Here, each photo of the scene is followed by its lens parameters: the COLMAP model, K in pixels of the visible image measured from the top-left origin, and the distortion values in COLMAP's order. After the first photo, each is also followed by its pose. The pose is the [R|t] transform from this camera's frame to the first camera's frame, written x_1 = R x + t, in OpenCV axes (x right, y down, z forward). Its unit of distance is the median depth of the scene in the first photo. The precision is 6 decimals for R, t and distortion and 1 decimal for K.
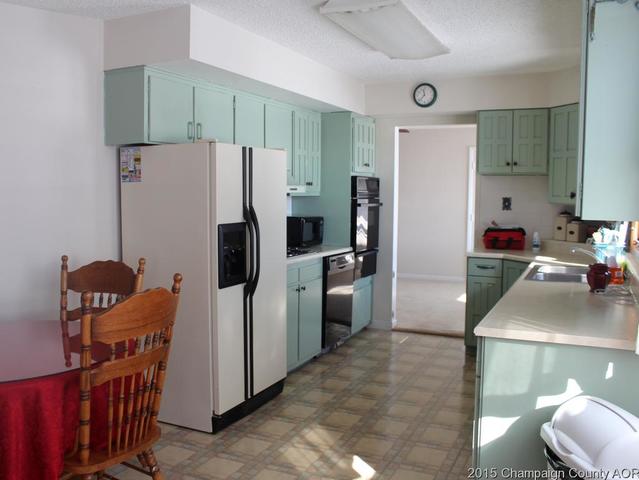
lens RADIAL K [[594.5, 0, 316.8], [0, 594.5, 240.9], [0, 0, 1]] dist [-0.086469, 0.027270]
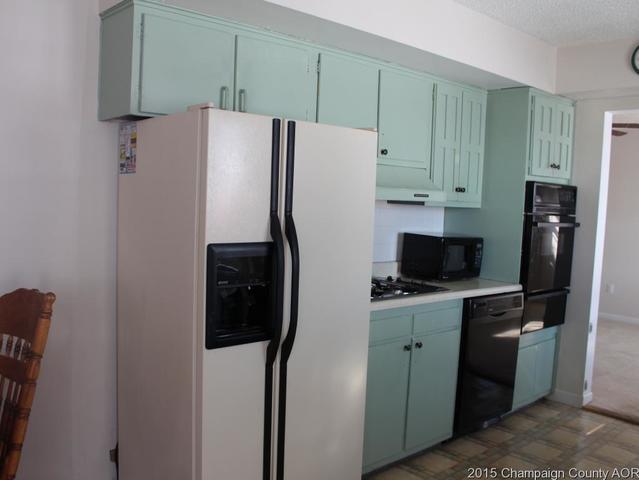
lens RADIAL K [[594.5, 0, 316.8], [0, 594.5, 240.9], [0, 0, 1]] dist [-0.086469, 0.027270]
pose [[0.922042, 0.062578, -0.381997, 0.112115], [-0.069129, 0.997602, -0.003433, -0.024654], [0.380866, 0.029573, 0.924157, 0.324571]]
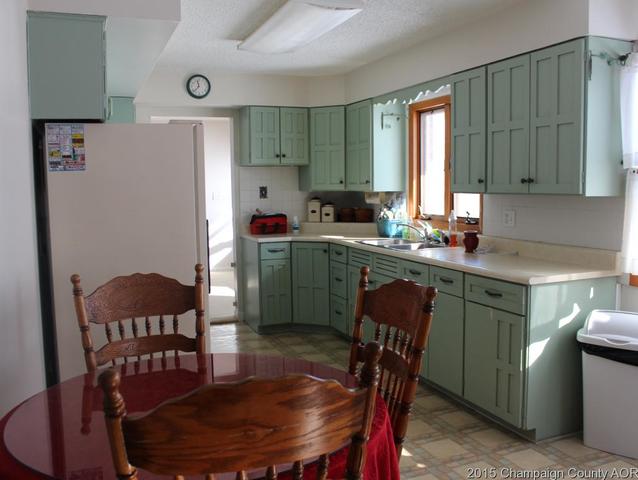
lens RADIAL K [[593.6, 0, 316.3], [0, 593.6, 240.9], [0, 0, 1]] dist [-0.086469, 0.027270]
pose [[0.678051, -0.083159, 0.730295, -0.463259], [0.075587, 0.996200, 0.043257, -0.014875], [-0.731118, 0.025870, 0.681761, 0.198766]]
